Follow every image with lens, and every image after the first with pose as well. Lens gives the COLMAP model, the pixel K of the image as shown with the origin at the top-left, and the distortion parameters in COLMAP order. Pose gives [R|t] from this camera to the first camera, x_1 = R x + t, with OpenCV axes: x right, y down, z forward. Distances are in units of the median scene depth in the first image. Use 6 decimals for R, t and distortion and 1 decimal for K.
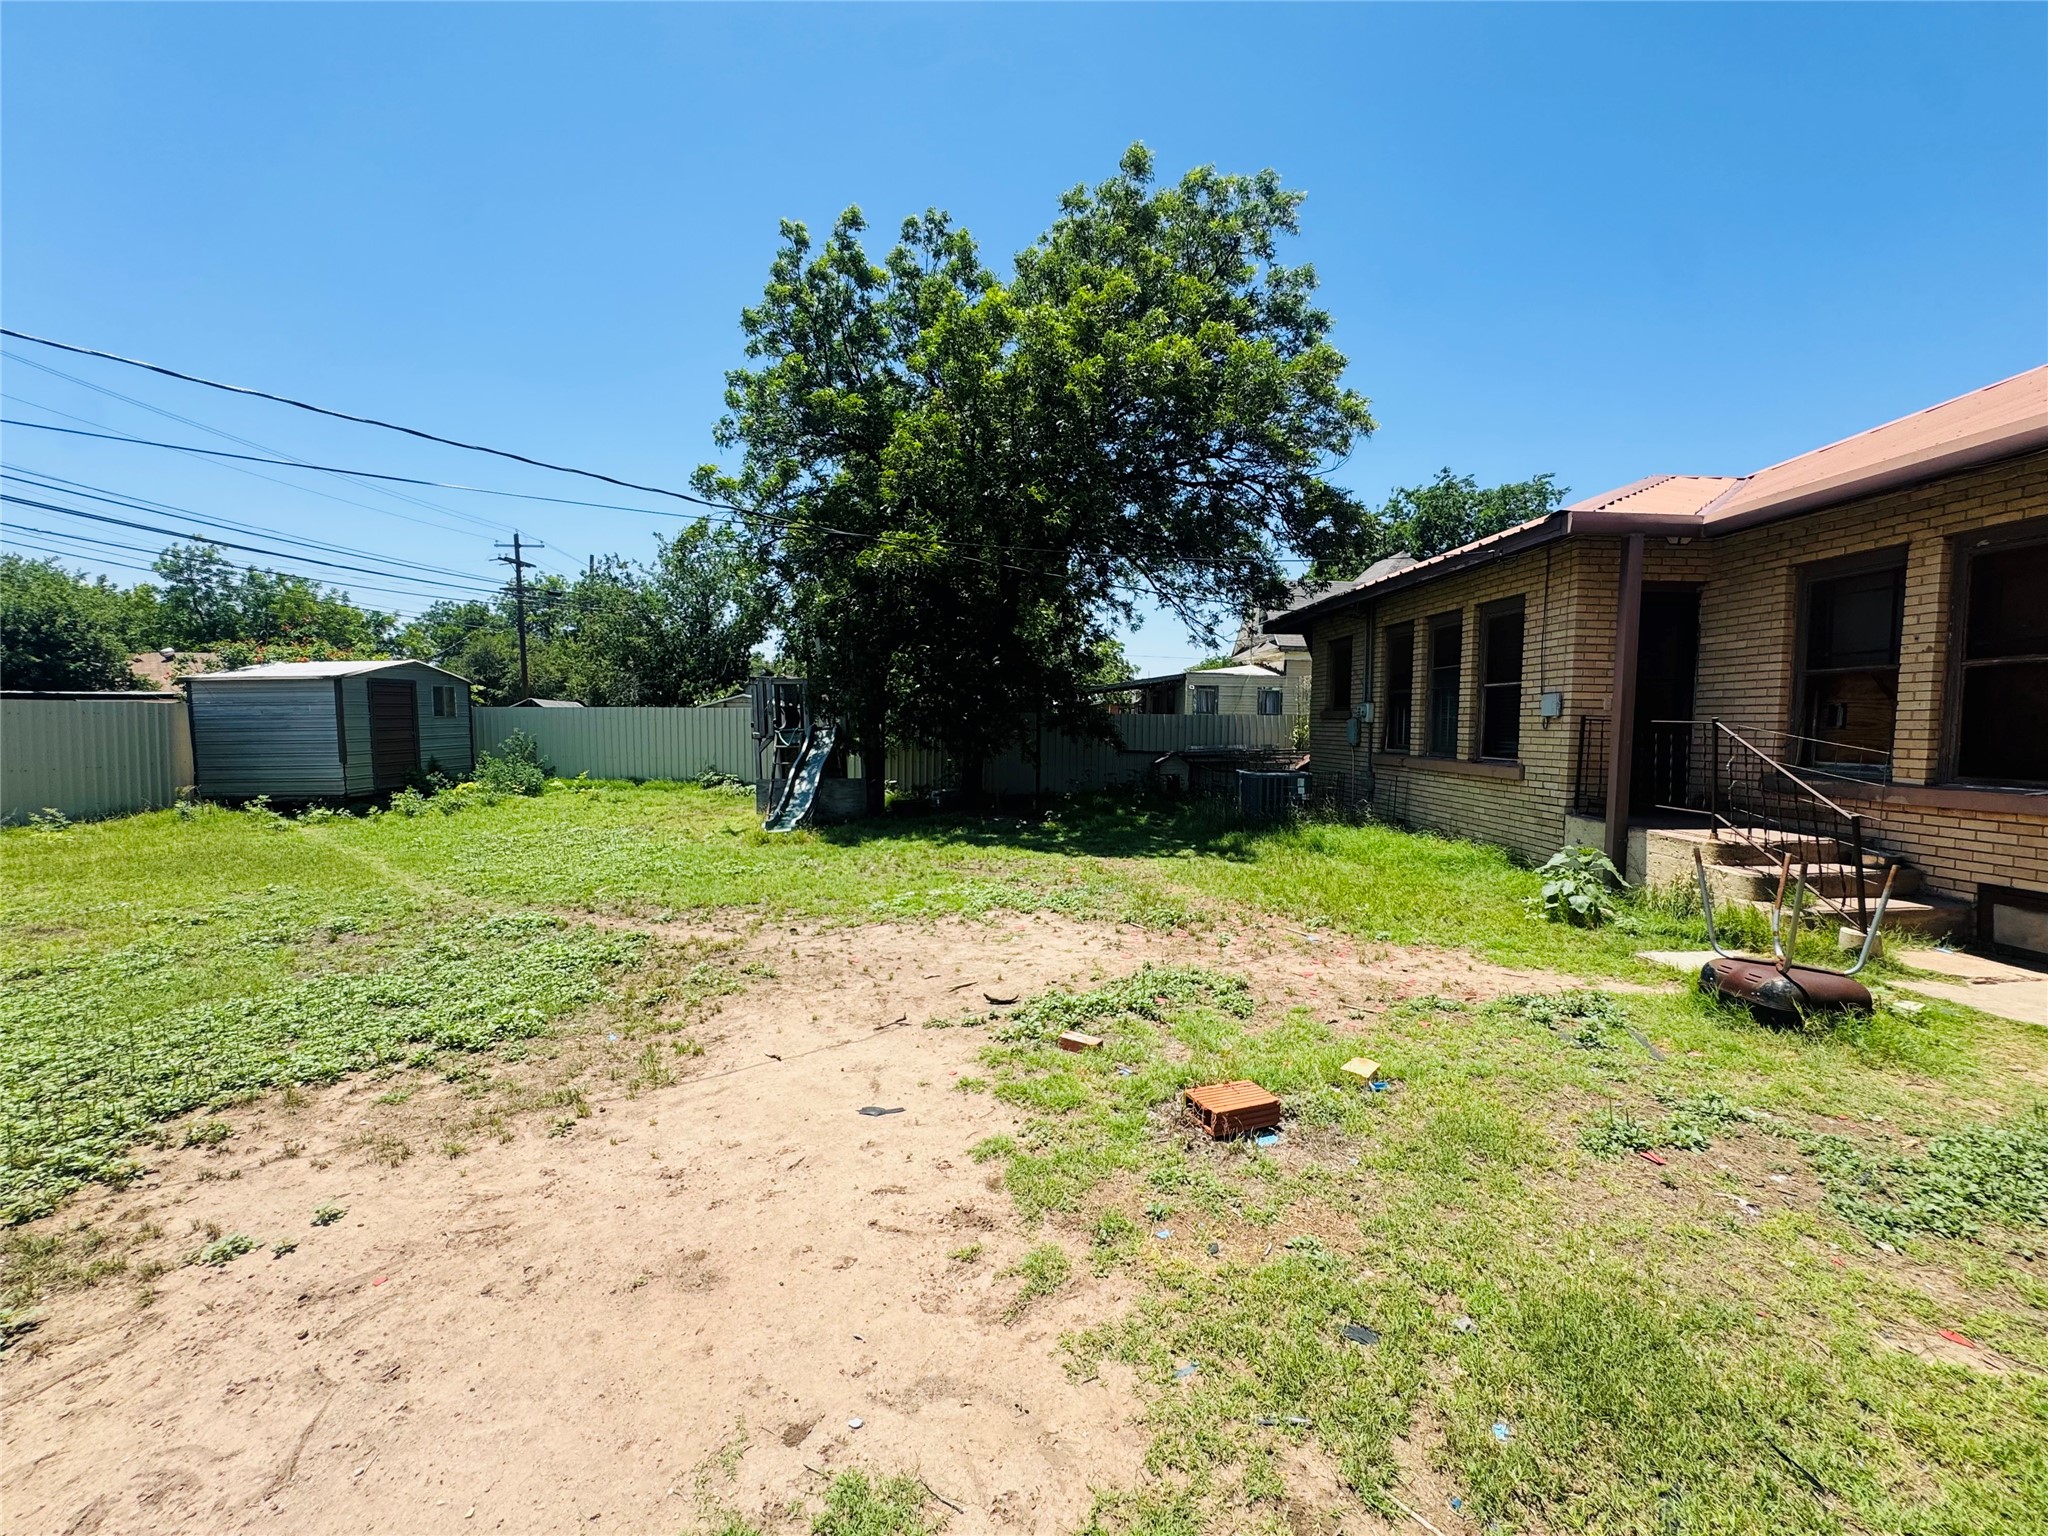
lens RADIAL K [[822.7, 0, 1034.2], [0, 822.7, 766.3], [0, 0, 1]] dist [-0.003194, 0.000884]
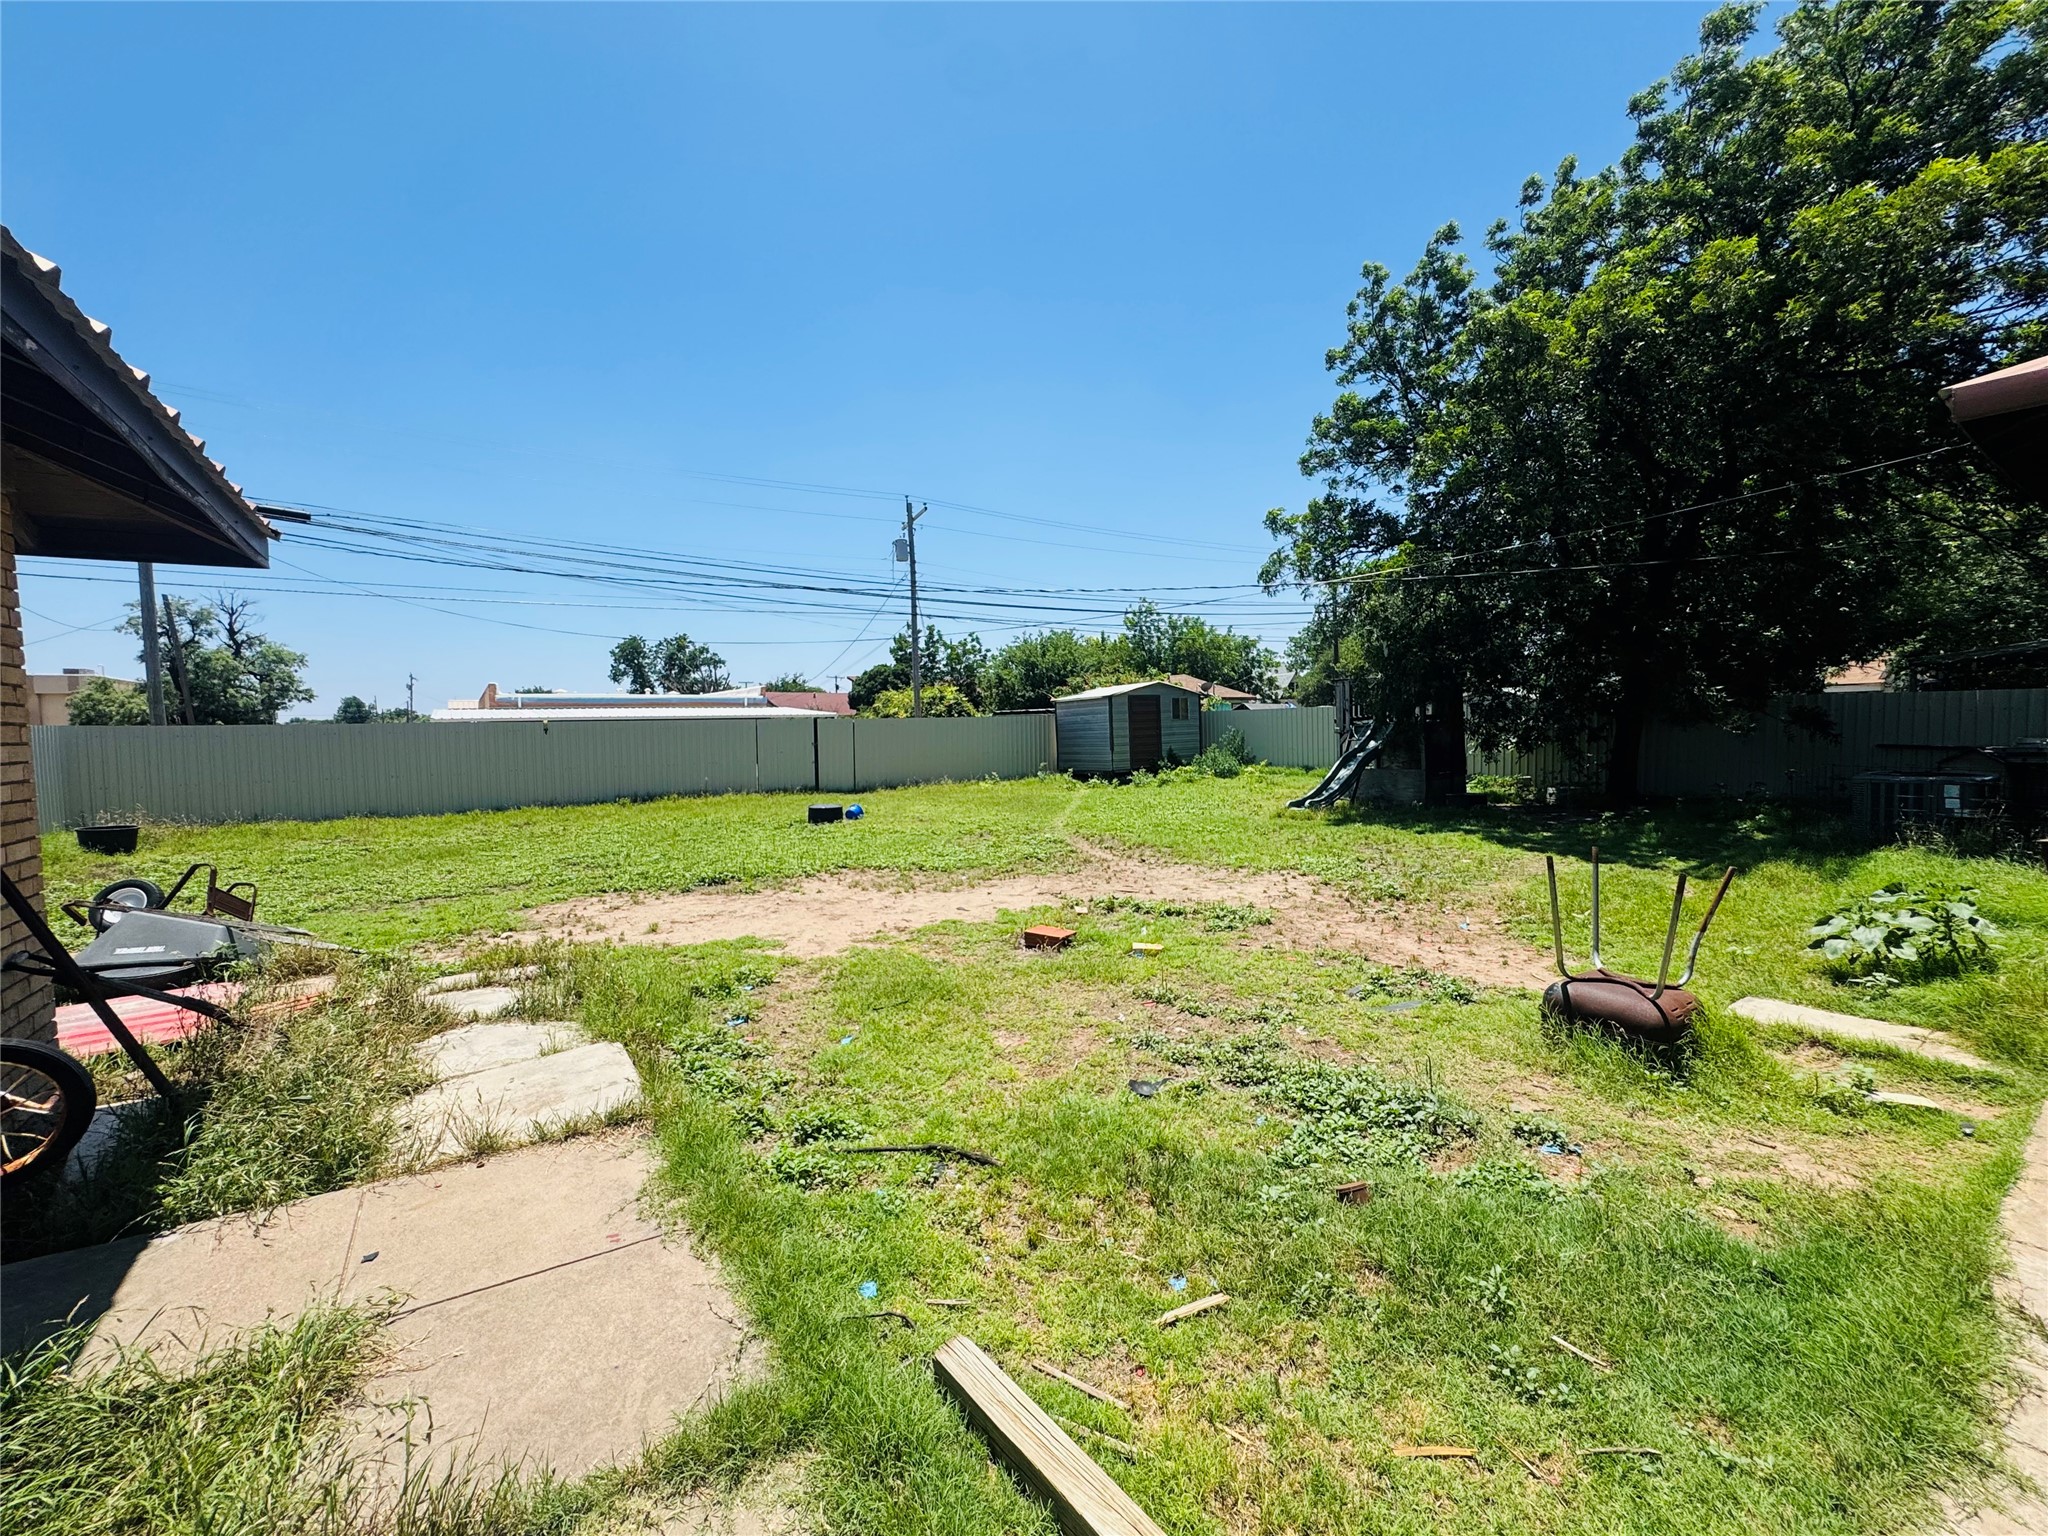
lens RADIAL K [[822.7, 0, 996.9], [0, 822.7, 767.5], [0, 0, 1]] dist [-0.003194, 0.000884]
pose [[0.525655, 0.026269, -0.850292, 0.538886], [-0.020626, 0.999623, 0.018131, 0.005411], [0.850447, 0.008008, 0.525999, -0.013008]]
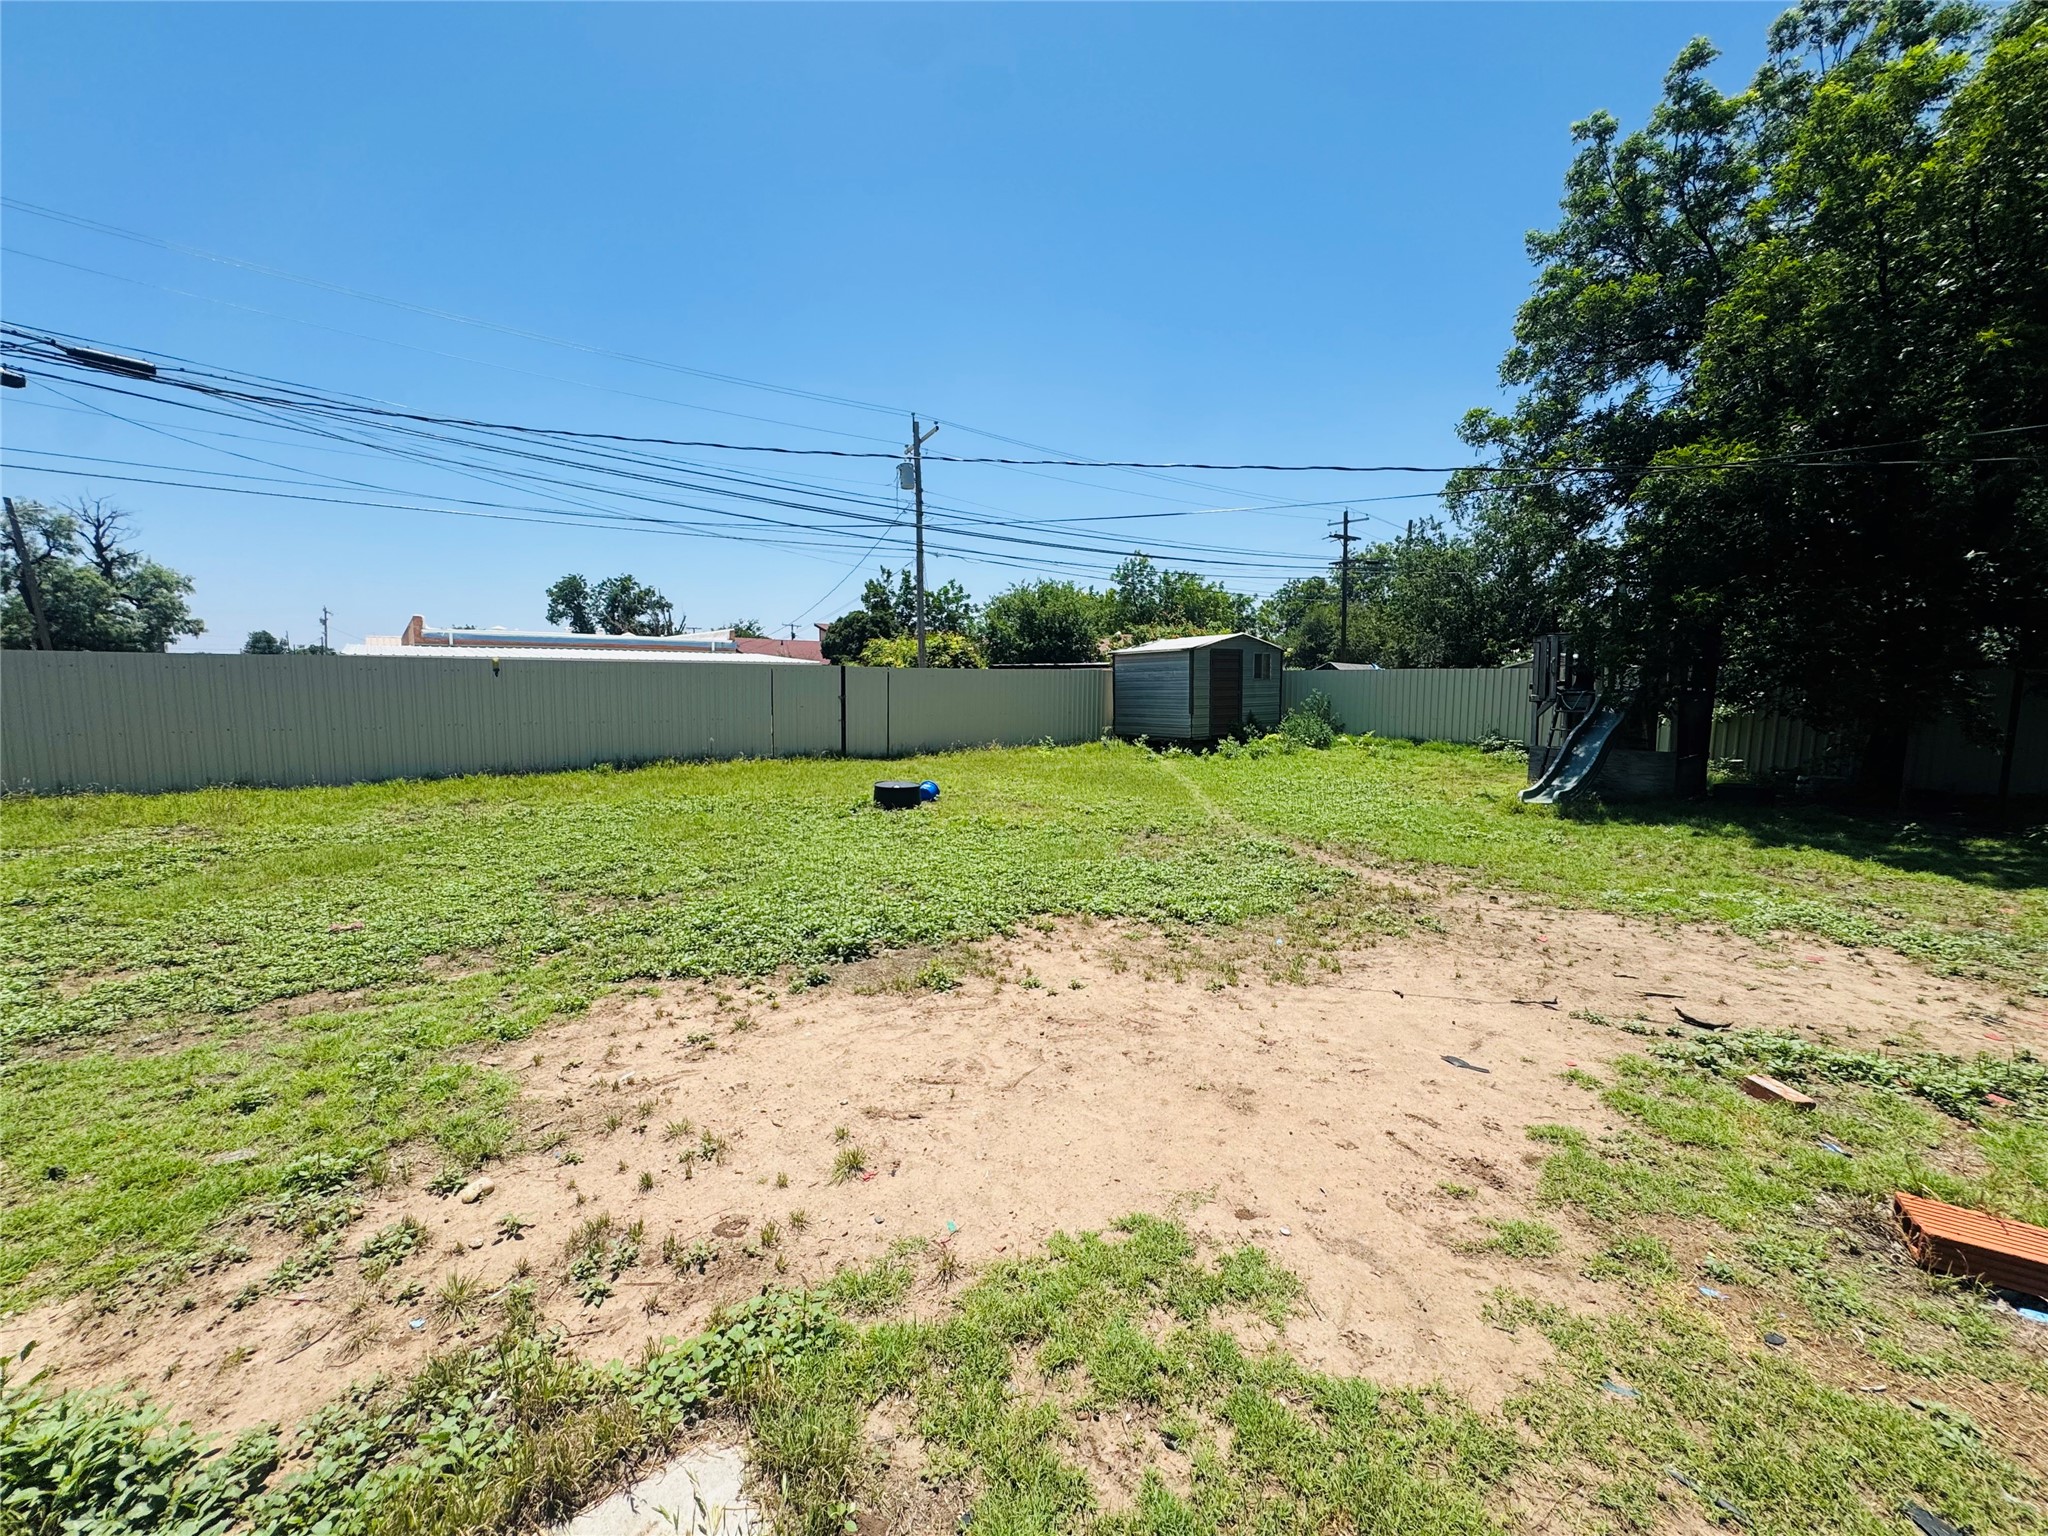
lens RADIAL K [[822.7, 0, 1013.9], [0, 822.7, 763.3], [0, 0, 1]] dist [-0.003194, 0.000884]
pose [[0.588068, 0.078647, -0.804979, 0.089080], [-0.044434, 0.996900, 0.064937, 0.002249], [0.807590, -0.002419, 0.589739, -0.015608]]
